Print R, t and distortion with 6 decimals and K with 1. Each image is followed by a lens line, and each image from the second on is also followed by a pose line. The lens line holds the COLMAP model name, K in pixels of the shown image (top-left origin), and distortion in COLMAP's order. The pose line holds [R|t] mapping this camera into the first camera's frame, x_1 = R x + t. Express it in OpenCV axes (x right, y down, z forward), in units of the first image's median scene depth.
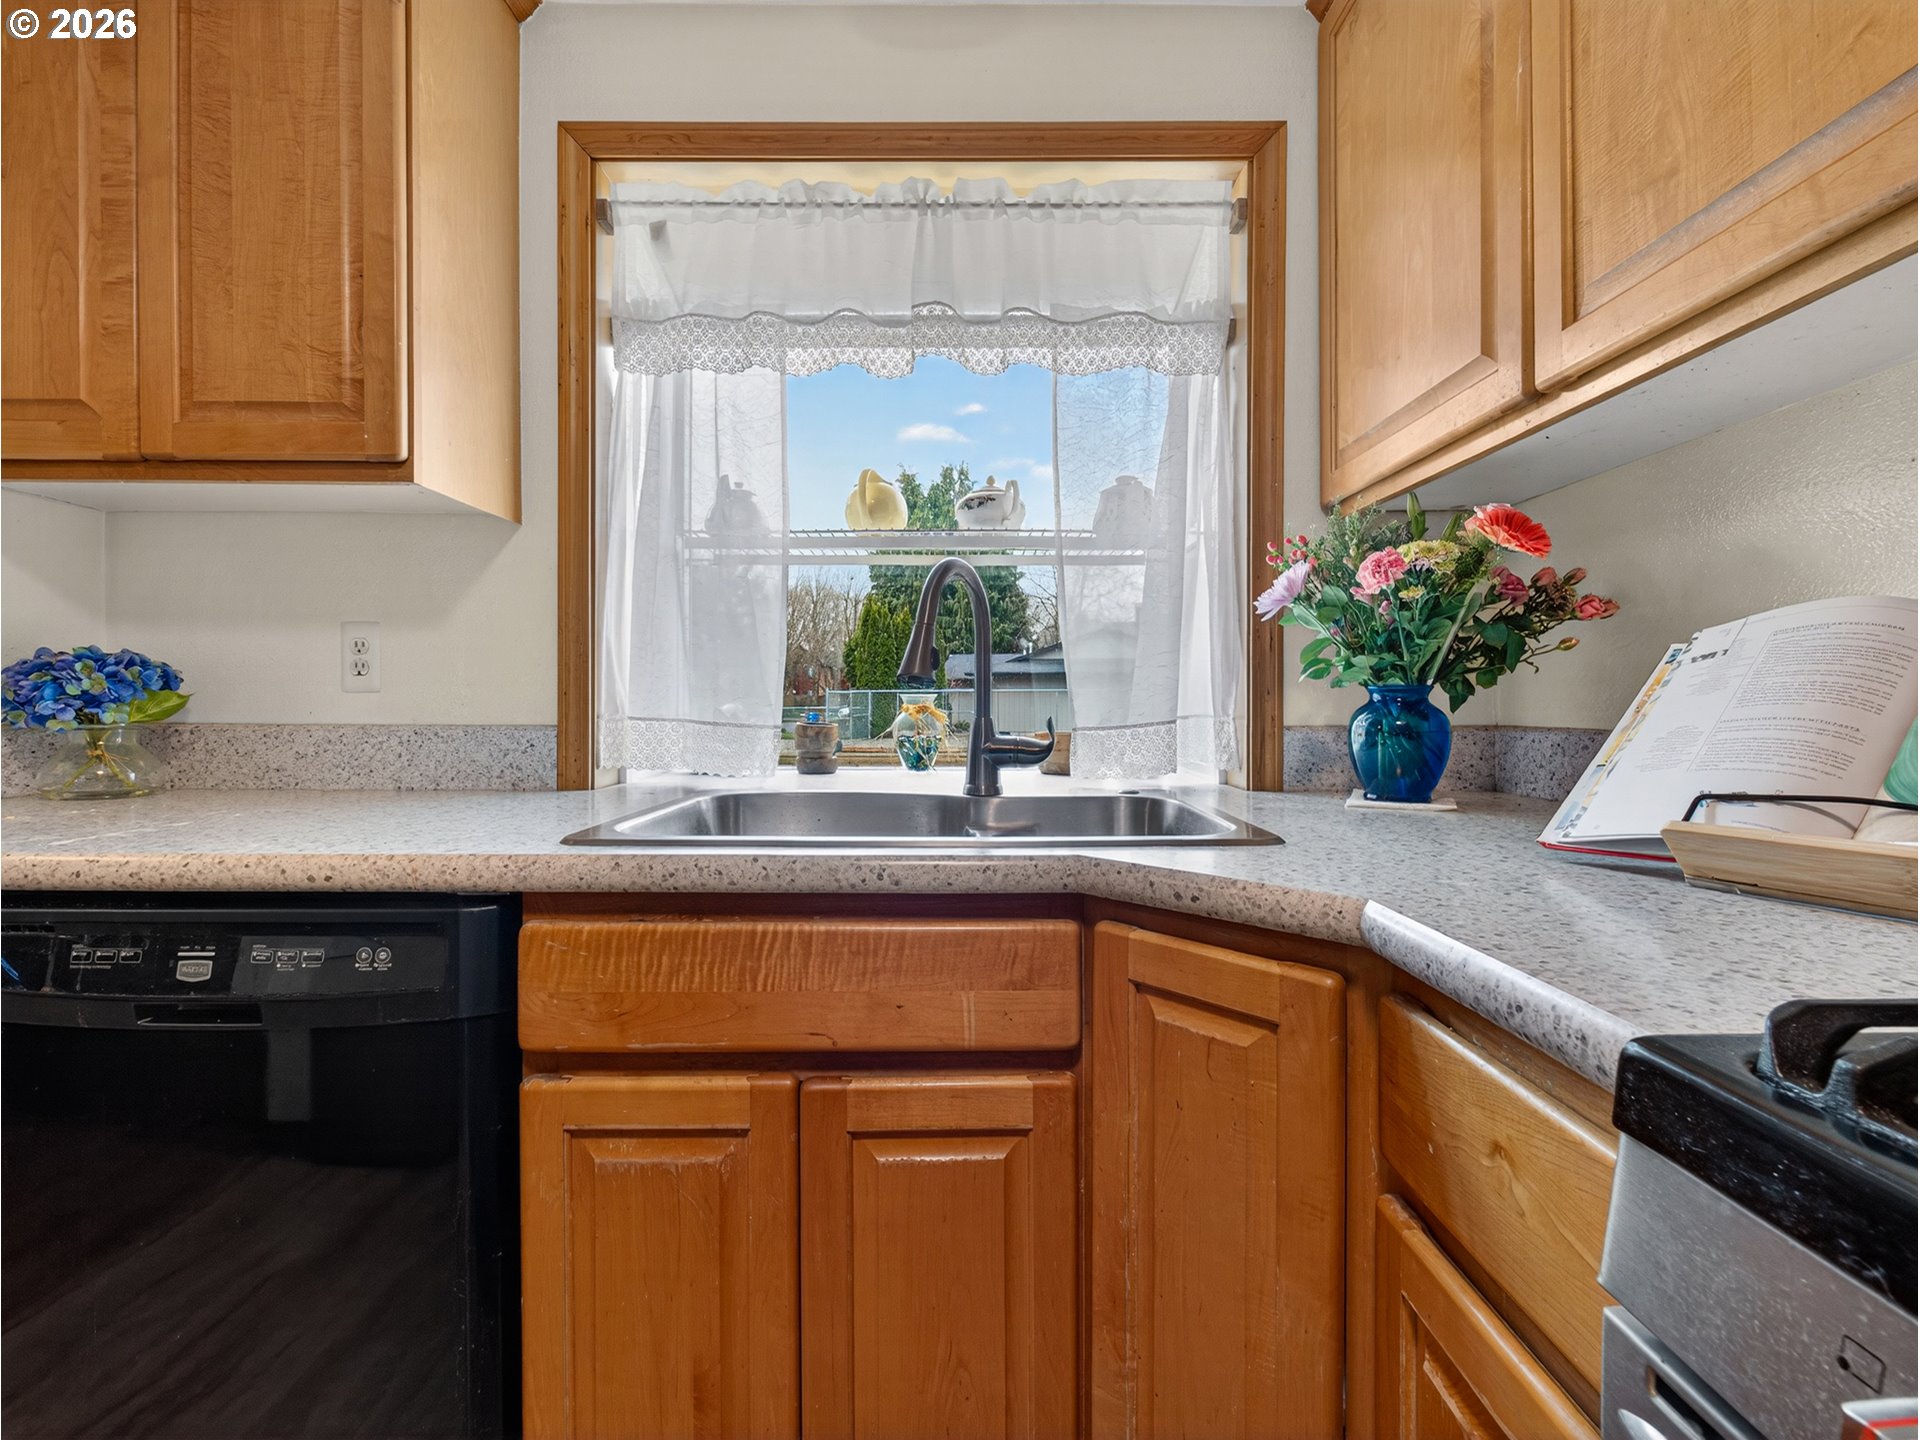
lens RADIAL K [[878.1, 0, 961.7], [0, 878.1, 692.9], [0, 0, 1]] dist [0.000814, -0.000004]
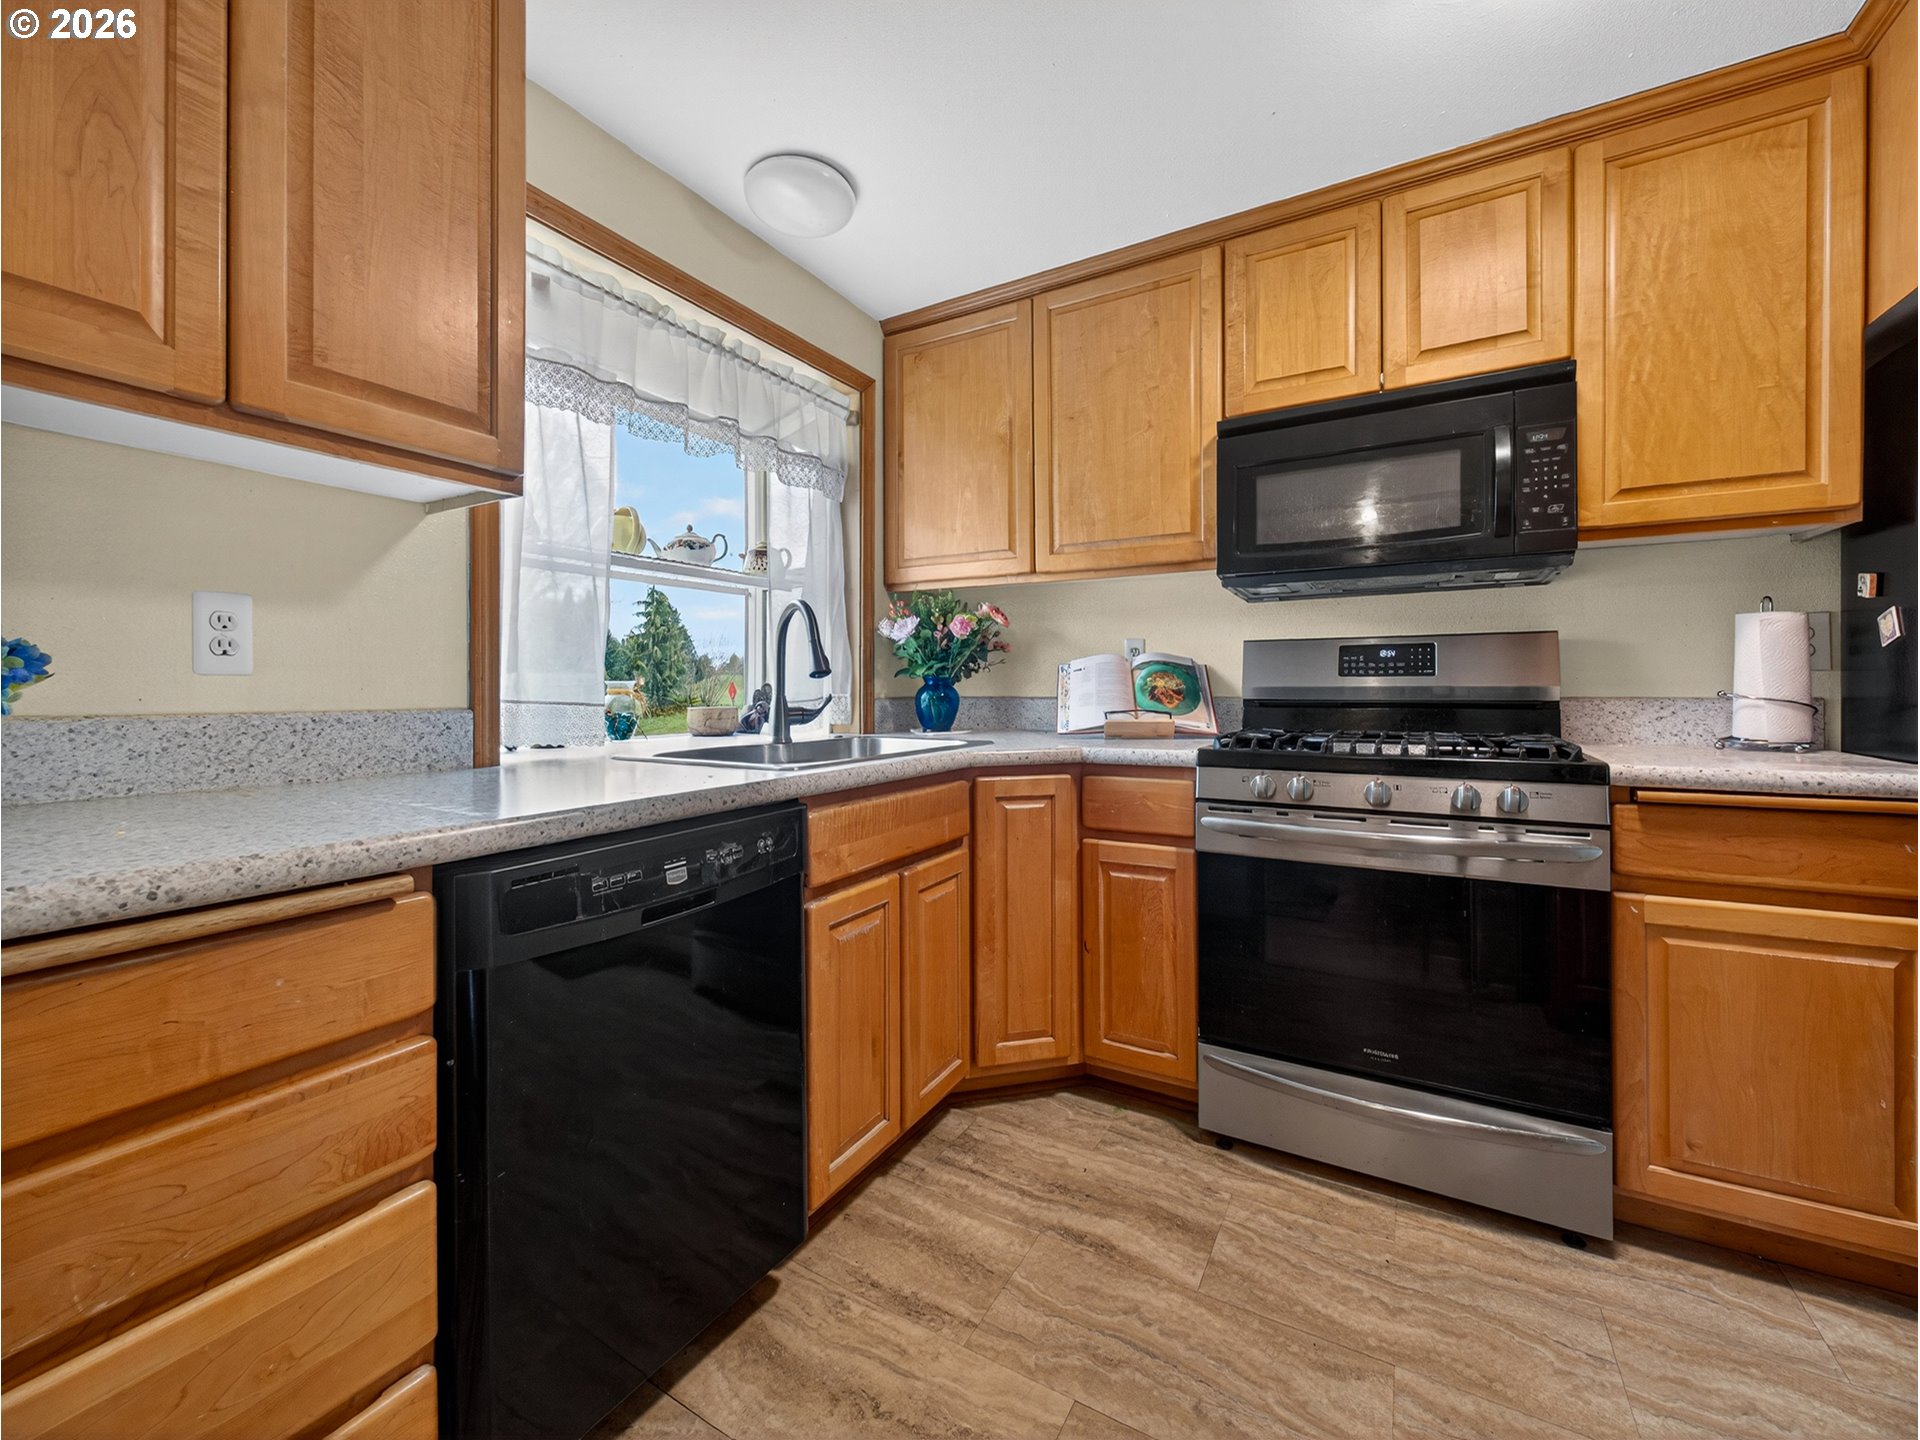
lens RADIAL K [[786.7, 0, 967.5], [0, 786.7, 684.0], [0, 0, 1]] dist [0.000882, 0.000174]
pose [[0.492263, -0.000096, 0.870447, -1.069266], [-0.004393, 0.999987, 0.002594, 0.002012], [-0.870436, -0.005101, 0.492256, -0.012753]]
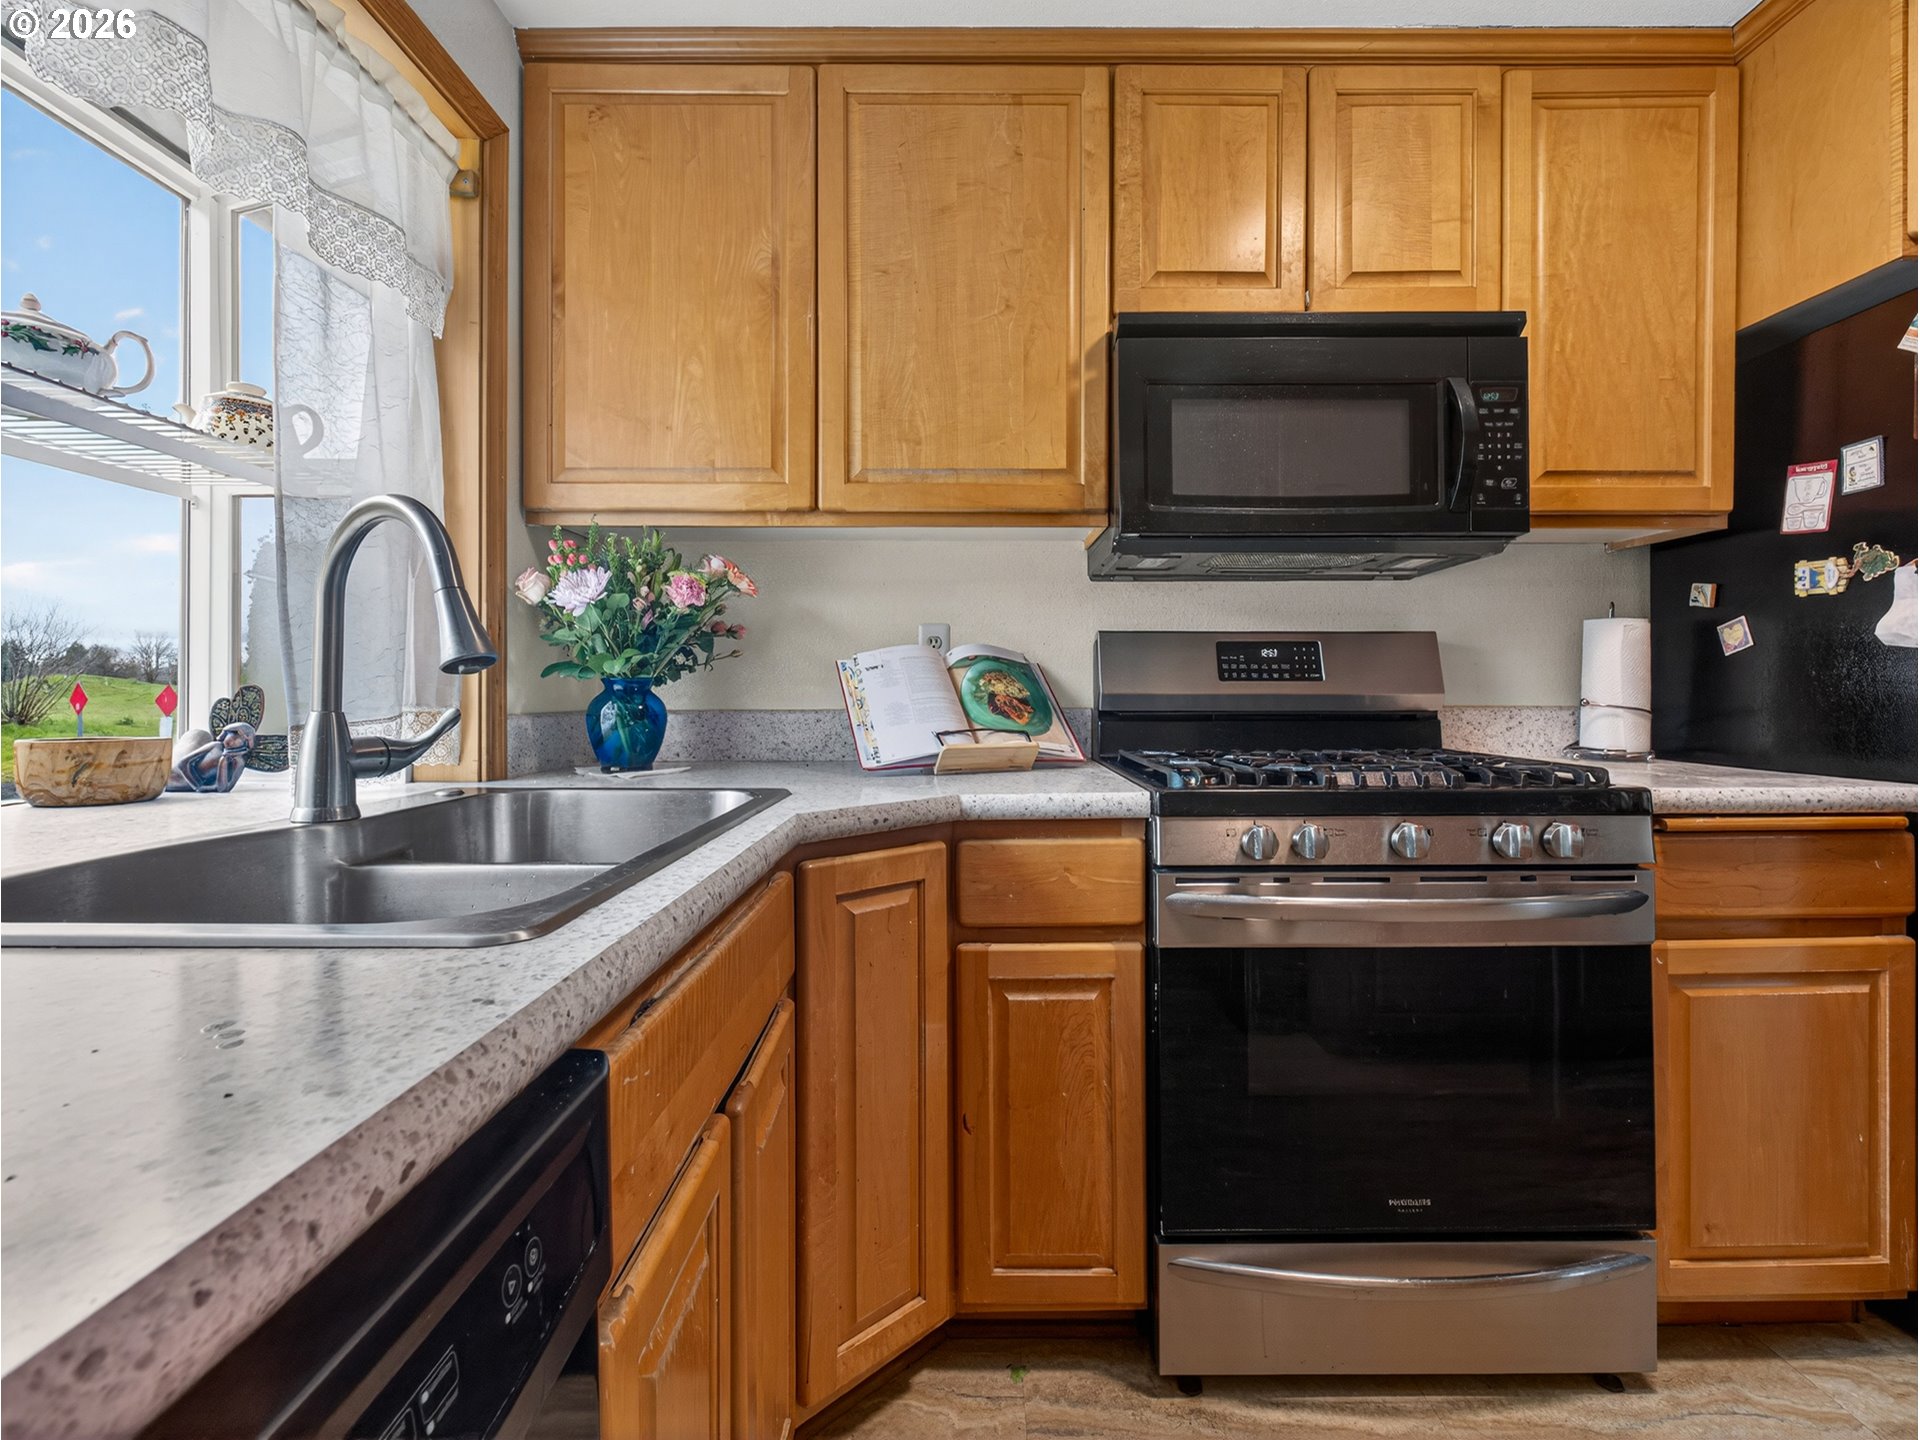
lens RADIAL K [[850.9, 0, 972.0], [0, 850.9, 689.4], [0, 0, 1]] dist [-0.000385, -0.000003]
pose [[-0.014632, 0.003657, 0.999886, -0.674176], [-0.008425, 0.999957, -0.003781, 0.008330], [-0.999857, -0.008479, -0.014601, 0.490162]]
